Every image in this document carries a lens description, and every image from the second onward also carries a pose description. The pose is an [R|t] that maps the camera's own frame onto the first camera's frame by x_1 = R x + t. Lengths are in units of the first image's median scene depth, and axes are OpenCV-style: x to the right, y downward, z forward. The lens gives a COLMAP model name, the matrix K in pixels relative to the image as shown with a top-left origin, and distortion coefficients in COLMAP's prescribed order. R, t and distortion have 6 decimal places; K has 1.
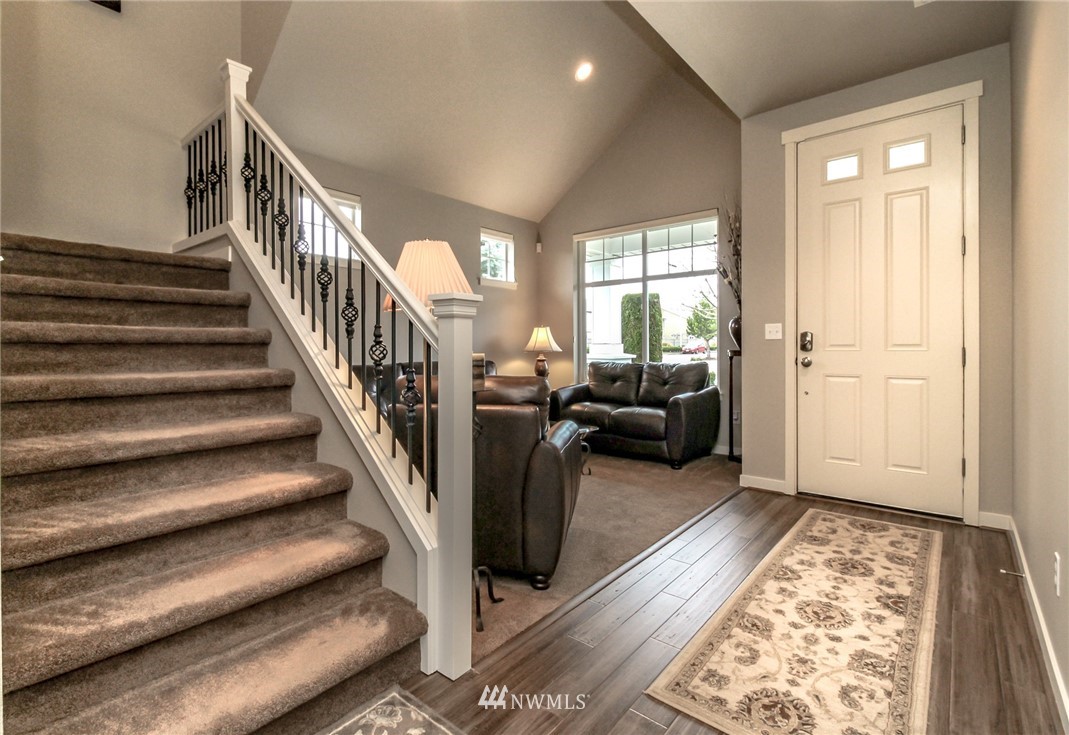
lens RADIAL K [[508.9, 0, 530.0], [0, 508.9, 357.2], [0, 0, 1]] dist [0.000583, -0.002236]
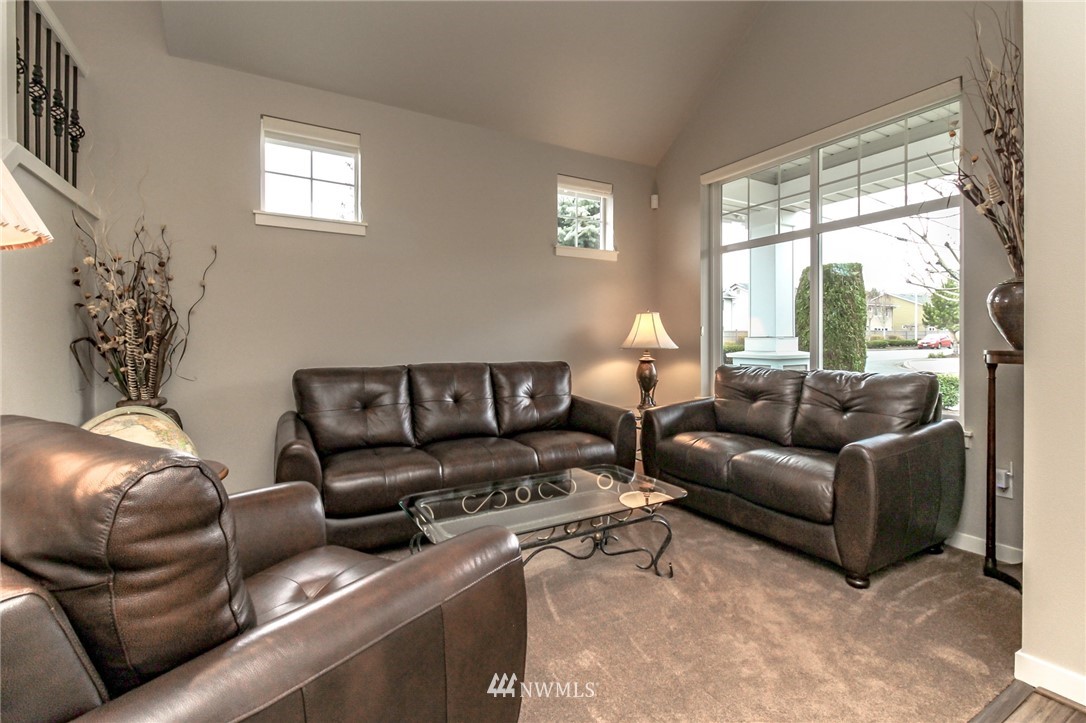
lens RADIAL K [[499.9, 0, 550.8], [0, 499.9, 347.0], [0, 0, 1]] dist [0.010097, -0.007189]
pose [[0.940855, 0.004950, -0.338773, 0.167201], [-0.007339, 0.999956, -0.005770, -0.011480], [0.338729, 0.007915, 0.940851, 0.422670]]
